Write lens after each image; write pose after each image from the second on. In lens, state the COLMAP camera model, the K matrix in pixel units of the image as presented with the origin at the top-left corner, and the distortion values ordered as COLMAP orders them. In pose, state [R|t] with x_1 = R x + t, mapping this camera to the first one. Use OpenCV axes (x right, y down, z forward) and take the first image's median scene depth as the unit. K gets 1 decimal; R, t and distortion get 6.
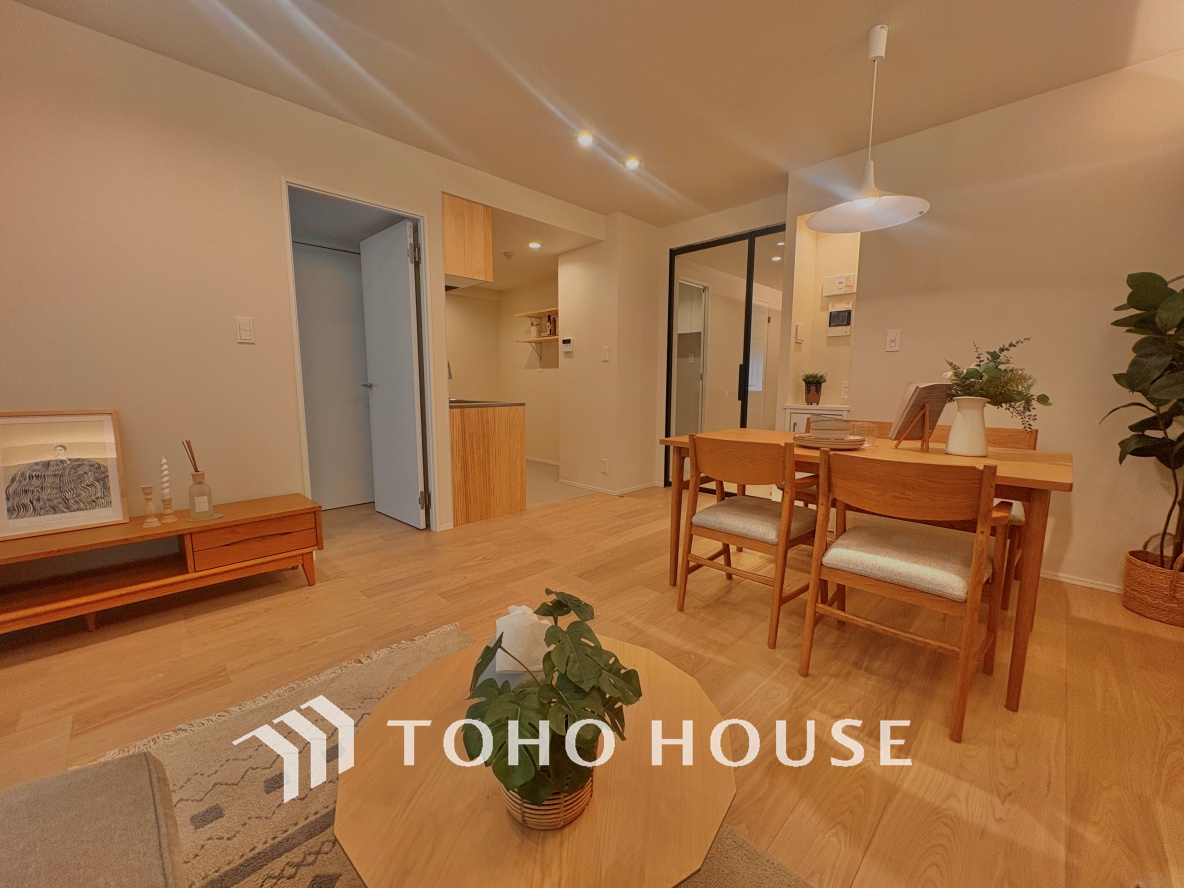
lens RADIAL K [[471.2, 0, 593.5], [0, 471.2, 443.3], [0, 0, 1]] dist [-0.000042, 0.000496]
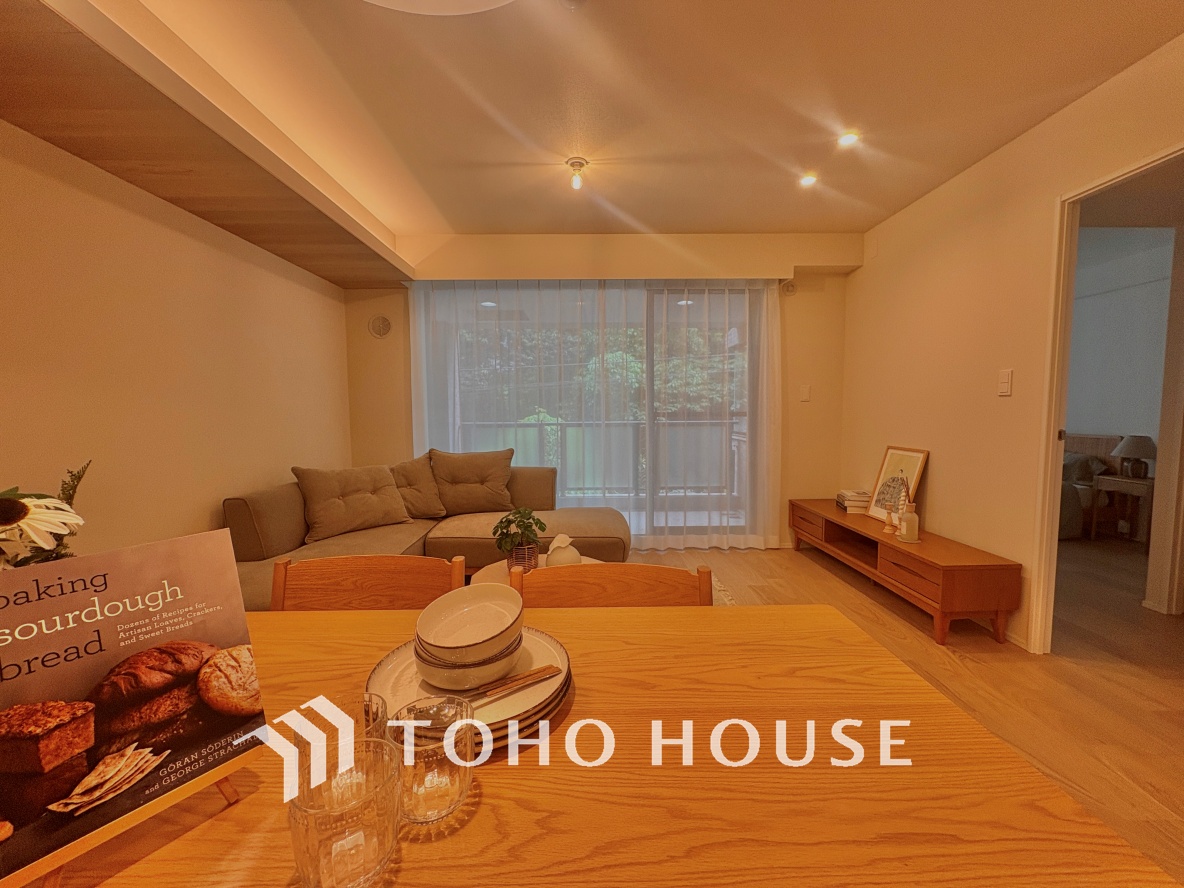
lens RADIAL K [[471.2, 0, 591.5], [0, 471.2, 444.2], [0, 0, 1]] dist [-0.000042, 0.000496]
pose [[-0.700944, 0.054386, -0.711140, 0.412677], [-0.085820, 0.983412, 0.159797, -0.141890], [0.708034, 0.173039, -0.684649, 0.780151]]
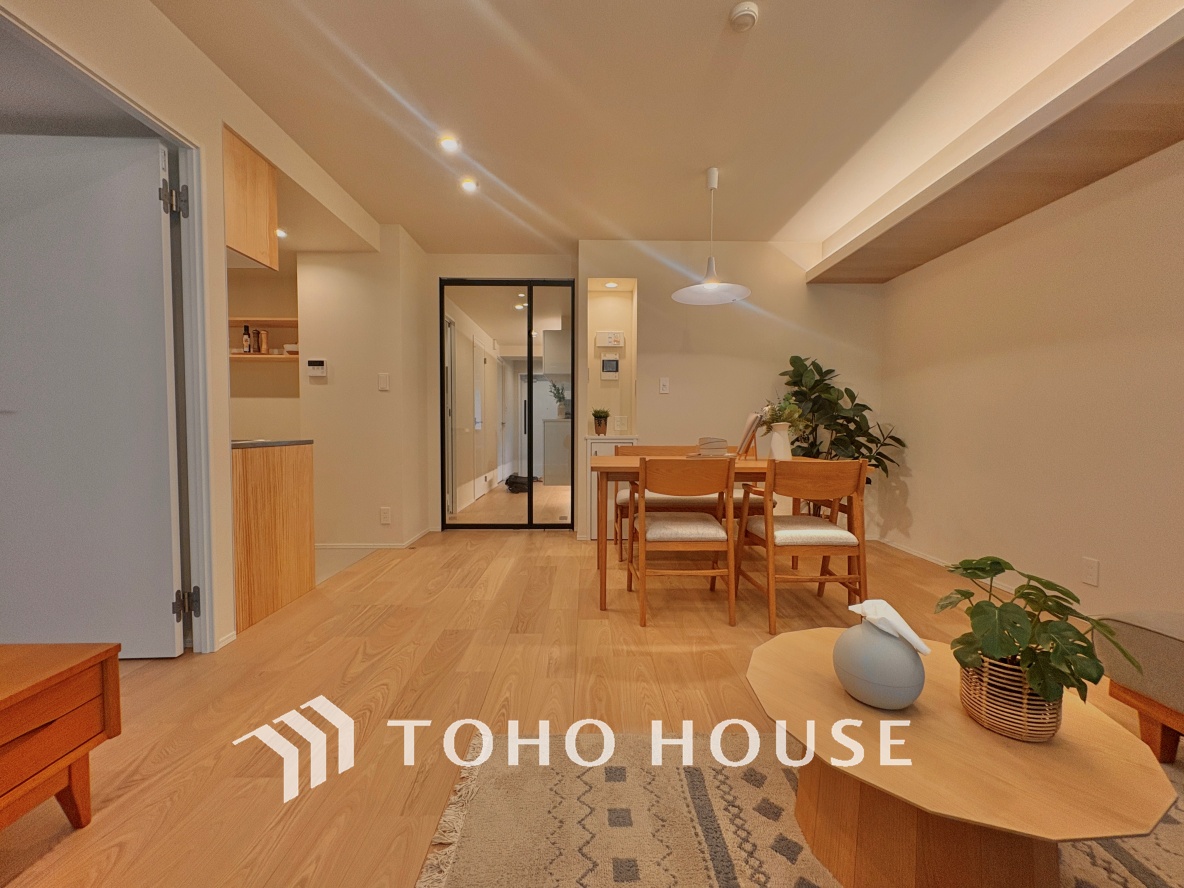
lens RADIAL K [[471.2, 0, 592.4], [0, 471.2, 444.5], [0, 0, 1]] dist [-0.000042, 0.000496]
pose [[0.699074, -0.028810, 0.714469, -0.408479], [0.090796, 0.994677, -0.048730, -0.004268], [-0.709262, 0.098937, 0.697968, 0.199093]]
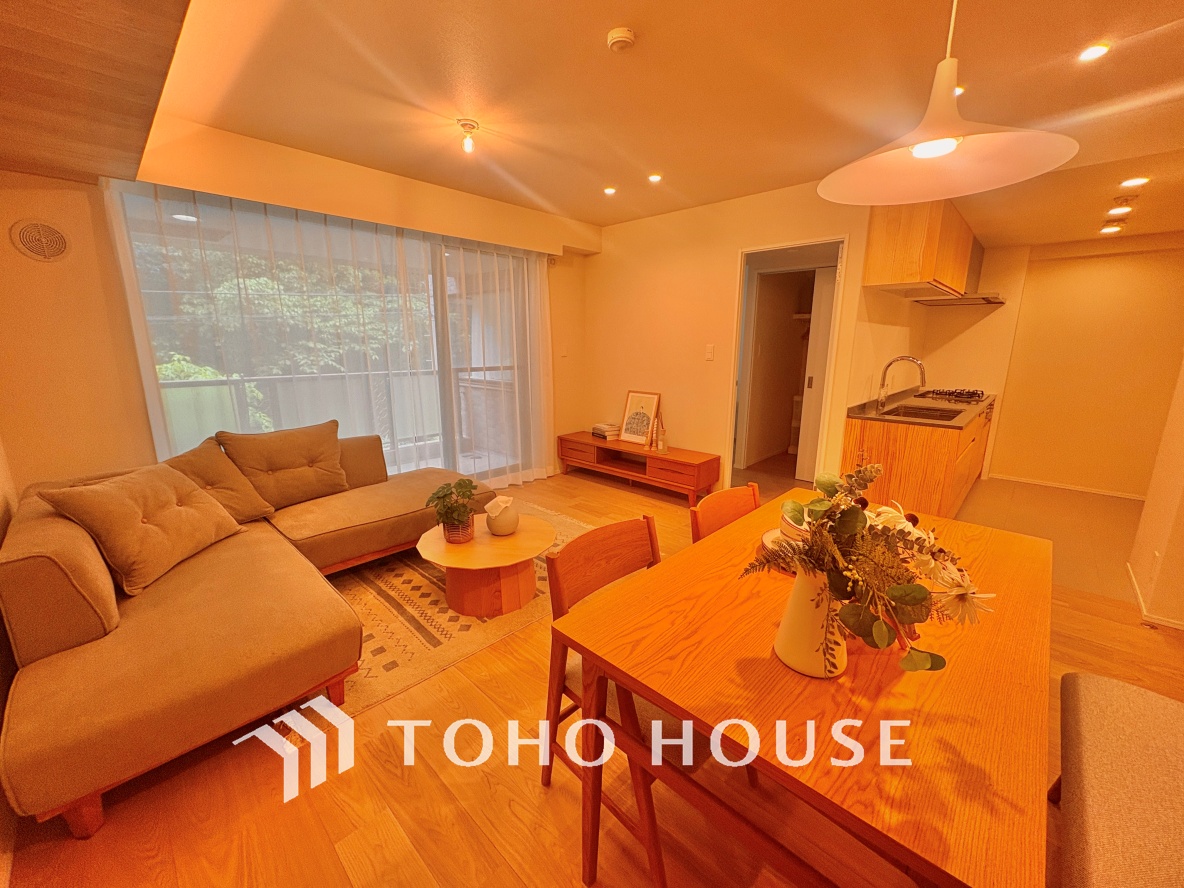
lens RADIAL K [[471.2, 0, 591.7], [0, 471.2, 444.1], [0, 0, 1]] dist [-0.000042, 0.000496]
pose [[0.015140, 0.208978, -0.977803, 0.692428], [-0.130056, 0.970019, 0.205301, -0.153797], [0.991391, 0.124061, 0.041865, 0.398711]]
